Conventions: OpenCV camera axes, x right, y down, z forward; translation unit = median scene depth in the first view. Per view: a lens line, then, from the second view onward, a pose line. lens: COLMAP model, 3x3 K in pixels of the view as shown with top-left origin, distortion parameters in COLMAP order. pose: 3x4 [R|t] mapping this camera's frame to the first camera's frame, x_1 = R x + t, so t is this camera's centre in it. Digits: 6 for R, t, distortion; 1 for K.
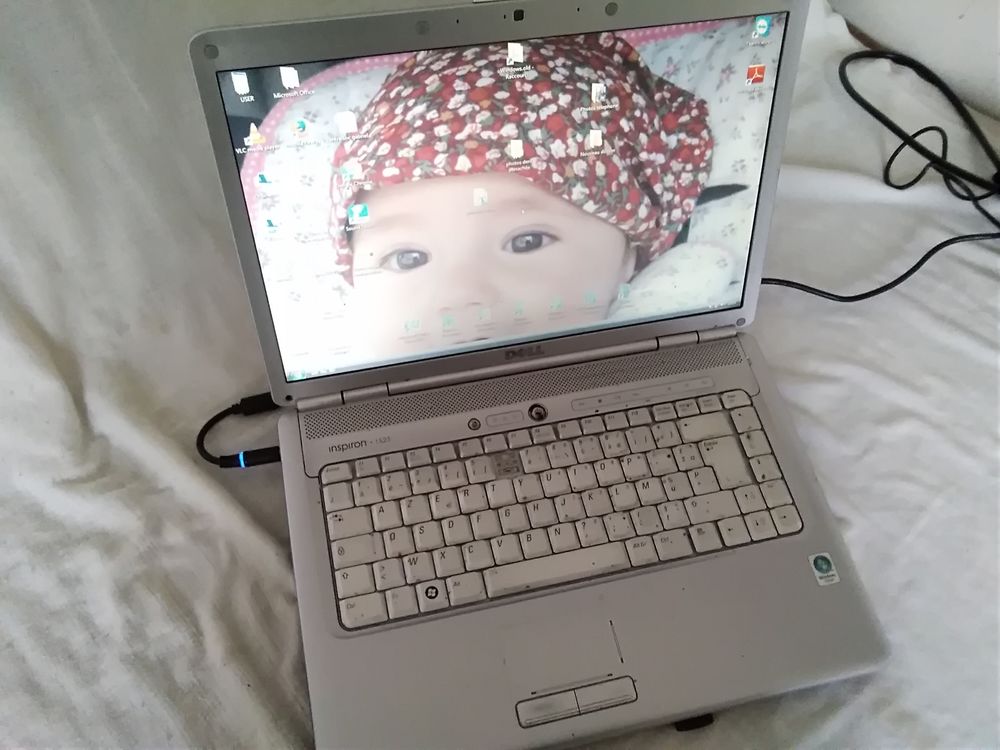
lens RADIAL K [[773.5, 0, 493.1], [0, 773.5, 374.1], [0, 0, 1]] dist [-0.008613, 0.047226]
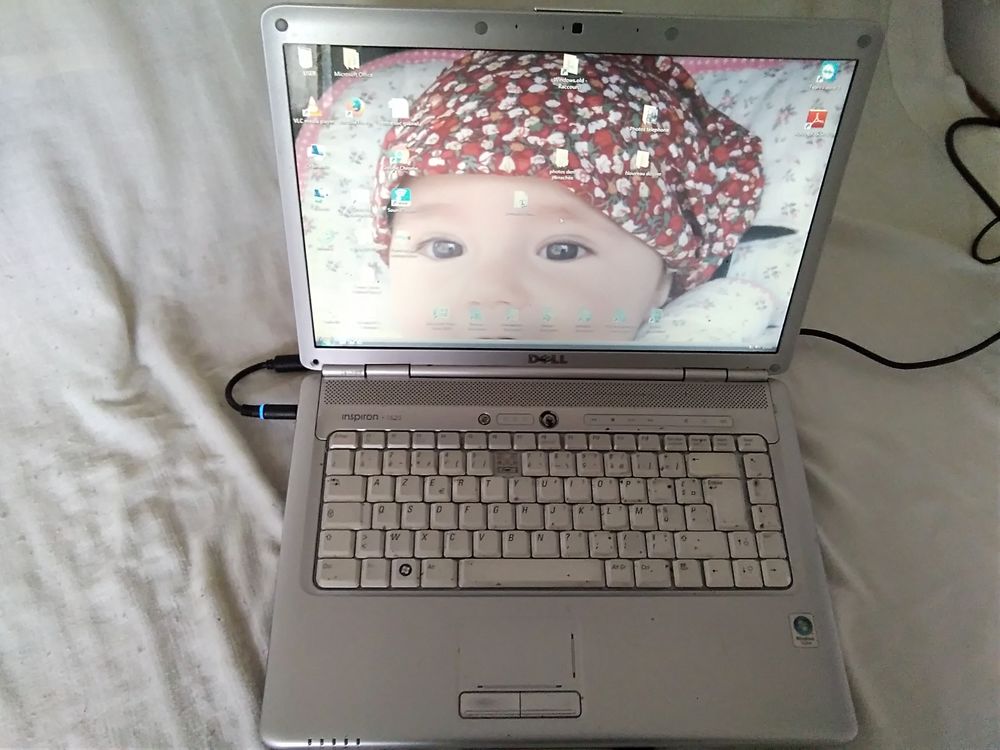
lens RADIAL K [[773.5, 0, 502.7], [0, 773.5, 374.6], [0, 0, 1]] dist [-0.008613, 0.047226]
pose [[0.977670, 0.176343, -0.114302, 0.114940], [-0.178233, 0.983967, -0.006442, 0.009916], [0.111333, 0.026670, 0.993425, -0.013936]]
